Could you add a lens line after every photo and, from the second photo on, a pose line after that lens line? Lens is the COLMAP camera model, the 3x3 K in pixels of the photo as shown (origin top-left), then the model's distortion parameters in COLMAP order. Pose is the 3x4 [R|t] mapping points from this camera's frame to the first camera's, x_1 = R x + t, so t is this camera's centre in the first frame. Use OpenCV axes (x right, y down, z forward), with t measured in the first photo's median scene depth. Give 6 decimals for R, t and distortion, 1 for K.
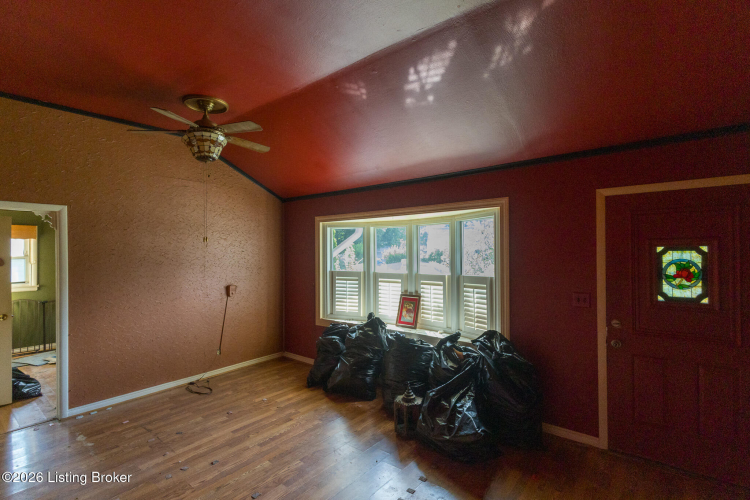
lens RADIAL K [[354.9, 0, 373.4], [0, 354.9, 251.2], [0, 0, 1]] dist [-0.000661, 0.001031]
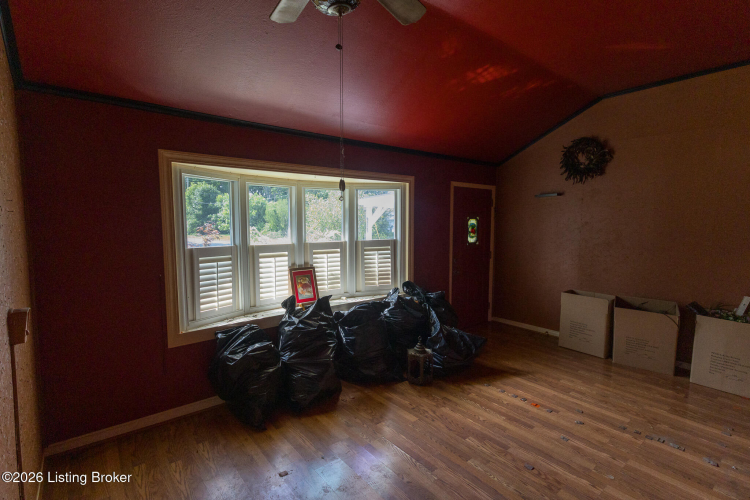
lens RADIAL K [[354.9, 0, 373.4], [0, 354.9, 251.2], [0, 0, 1]] dist [-0.000661, 0.001031]
pose [[0.216944, -0.077241, 0.973123, -0.735998], [-0.003625, 0.996794, 0.079929, 0.013191], [-0.976177, -0.020868, 0.215969, 0.677941]]
